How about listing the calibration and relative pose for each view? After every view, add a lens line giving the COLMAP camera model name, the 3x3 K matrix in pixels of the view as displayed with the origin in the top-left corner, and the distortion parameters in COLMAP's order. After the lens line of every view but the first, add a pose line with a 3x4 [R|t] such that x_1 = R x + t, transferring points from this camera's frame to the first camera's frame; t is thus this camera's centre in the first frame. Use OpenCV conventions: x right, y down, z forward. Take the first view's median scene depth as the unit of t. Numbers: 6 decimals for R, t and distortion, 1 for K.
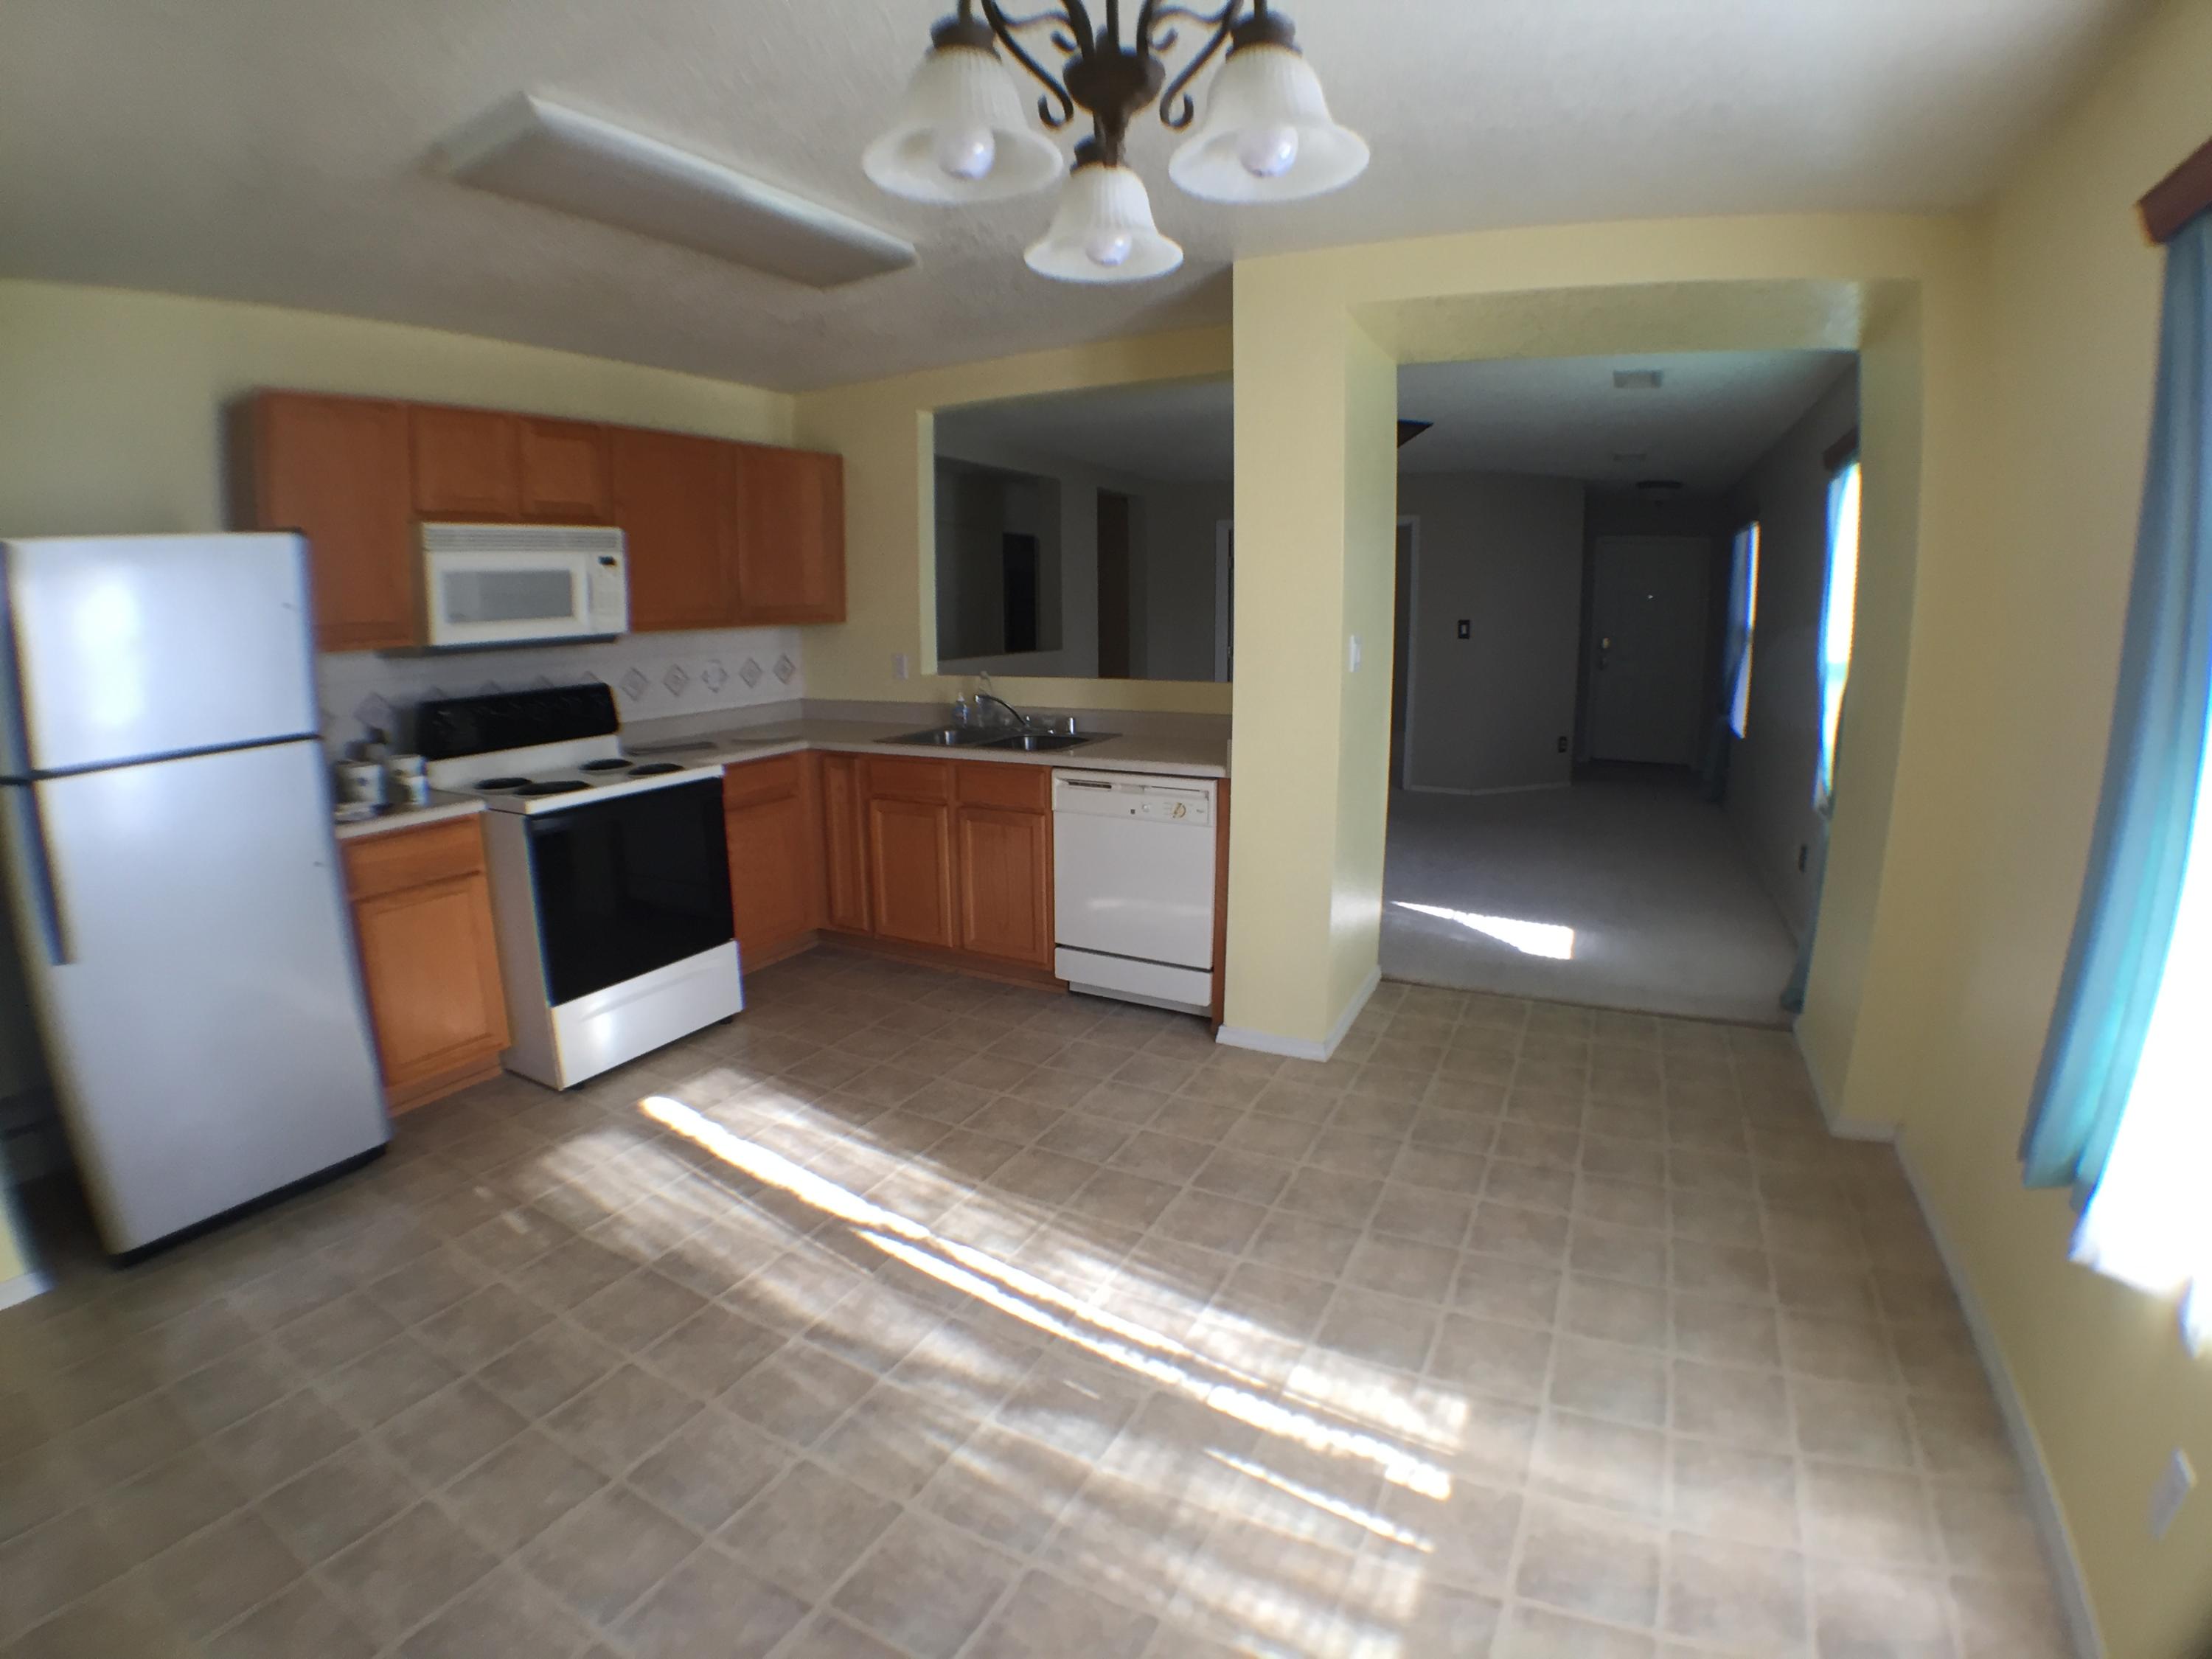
lens RADIAL K [[1171.4, 0, 1106.0], [0, 1171.4, 829.5], [0, 0, 1]] dist [-0.001807, -0.000432]
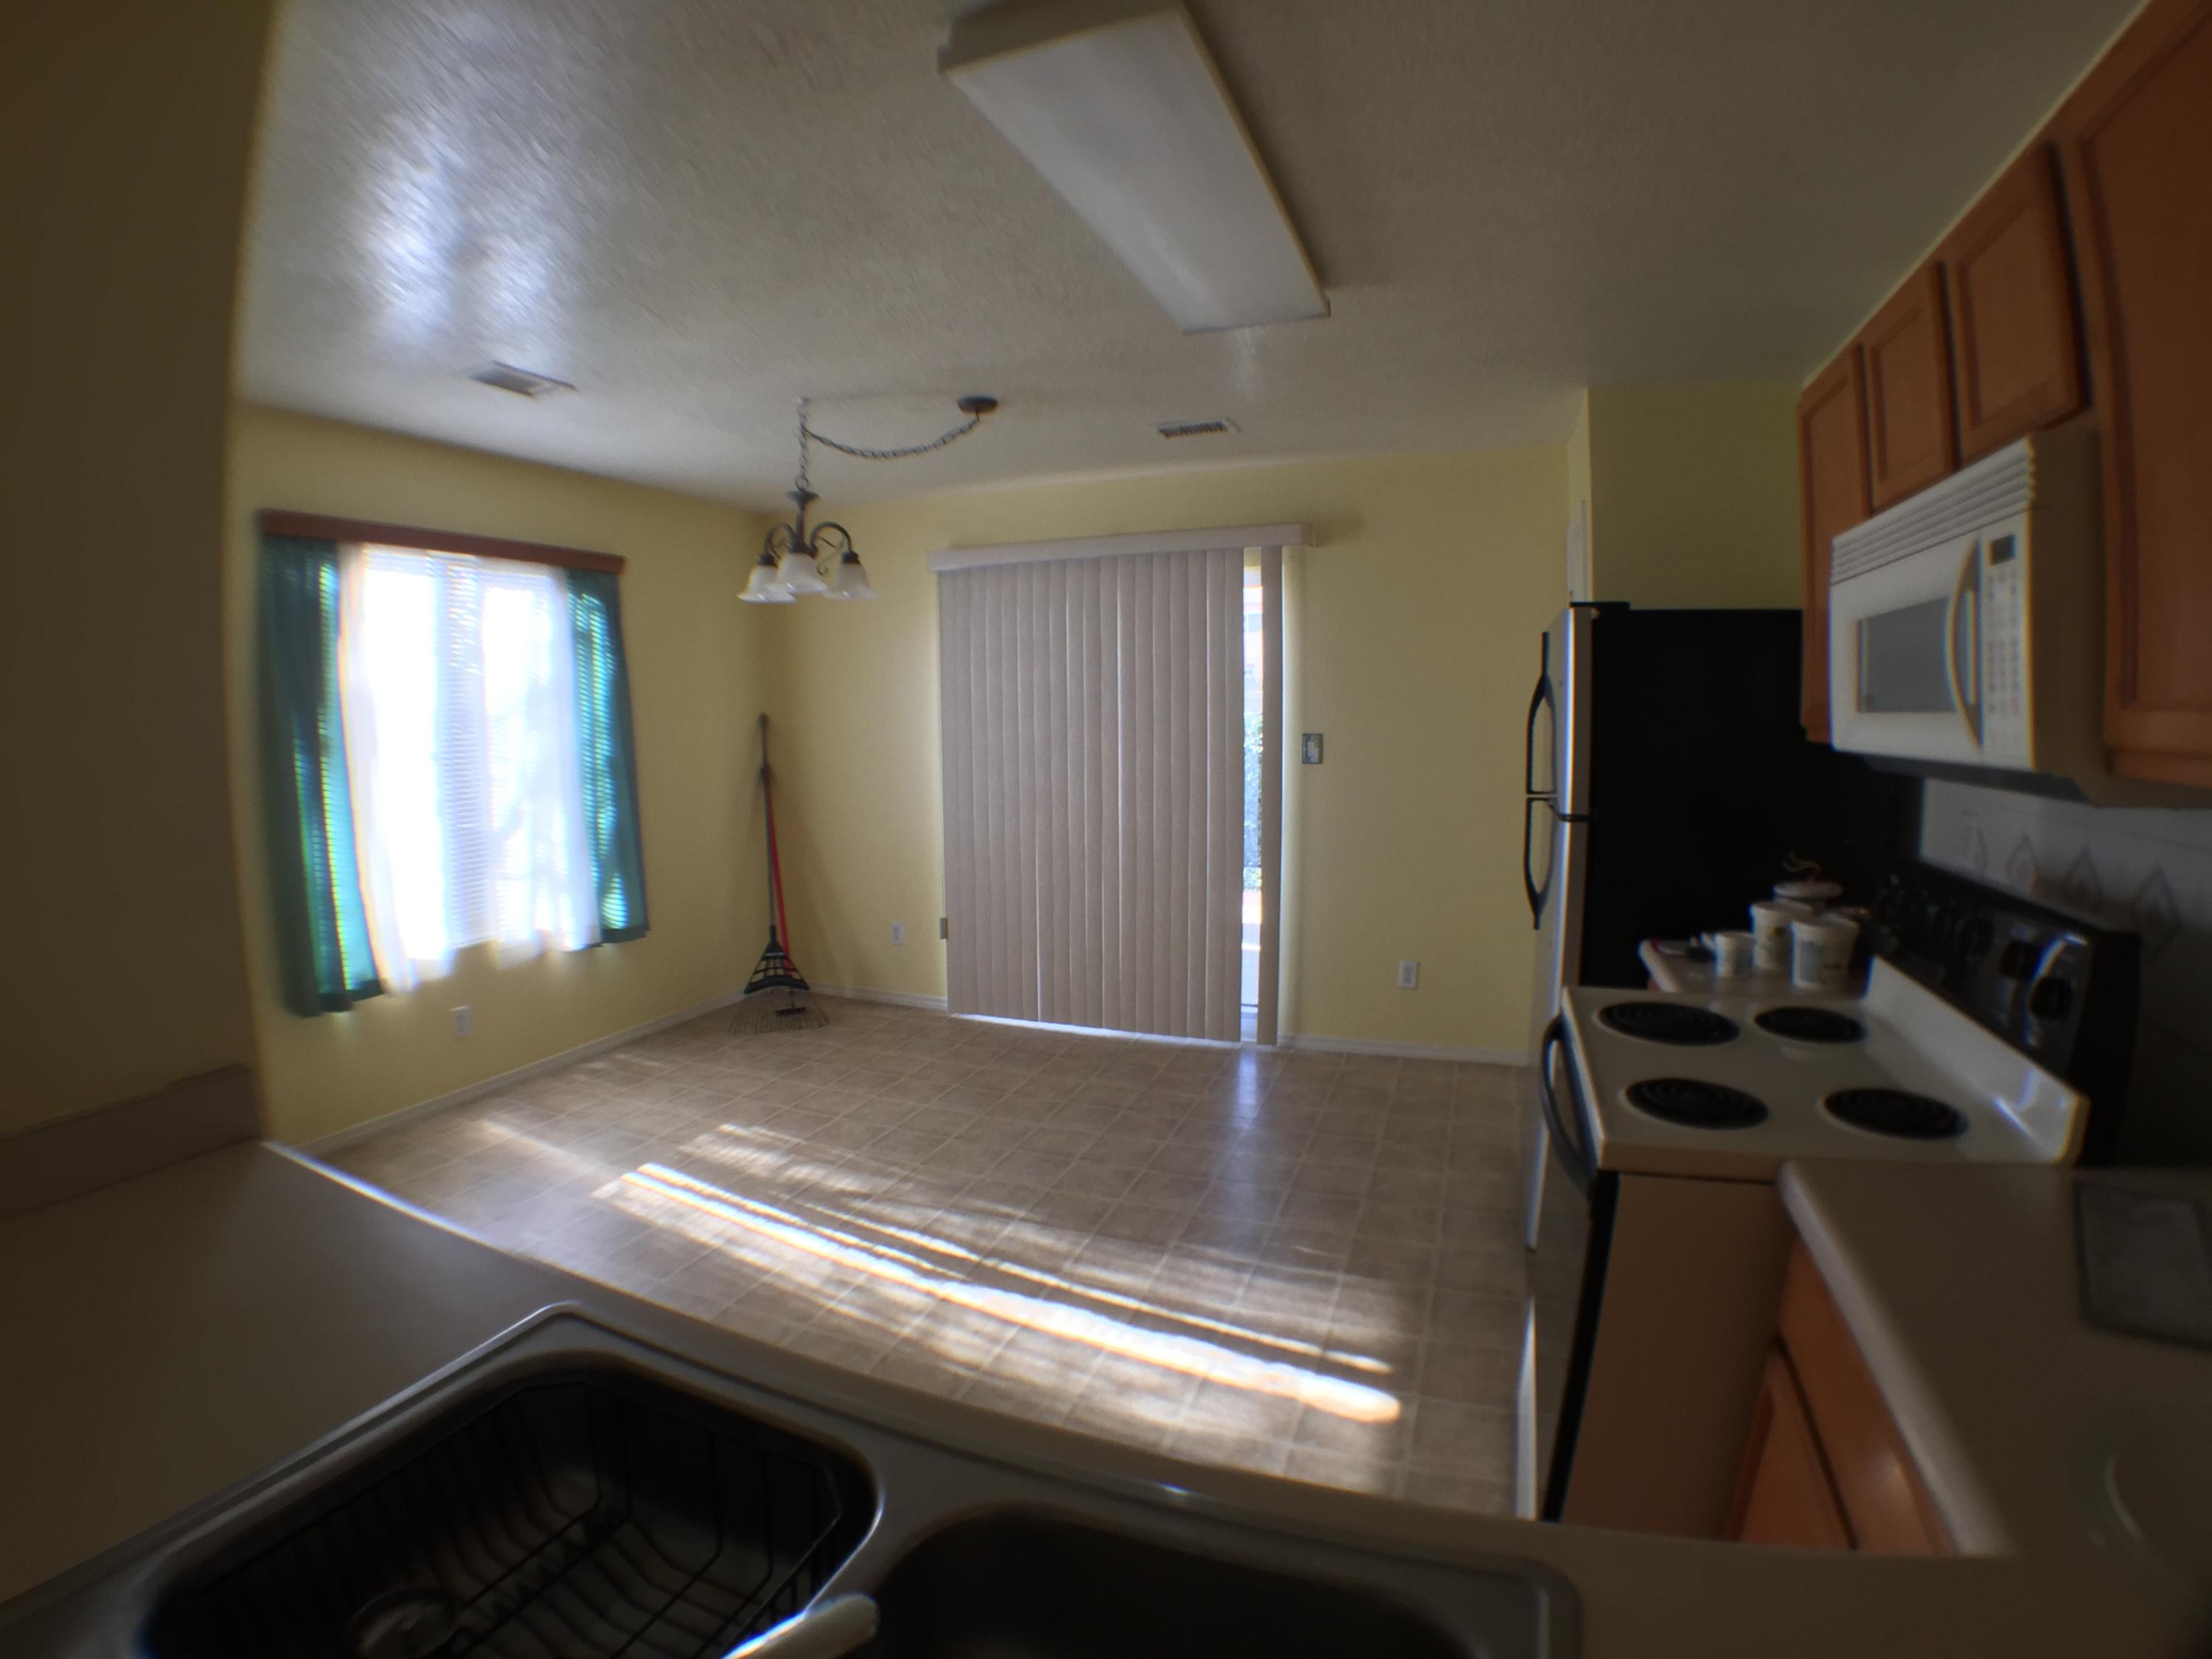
lens RADIAL K [[1171.4, 0, 1106.0], [0, 1171.4, 829.5], [0, 0, 1]] dist [-0.001807, -0.000432]
pose [[-0.992396, 0.070886, -0.100626, -0.182686], [0.036877, 0.951194, 0.306383, -0.314027], [0.117433, 0.300343, -0.946575, 1.550711]]
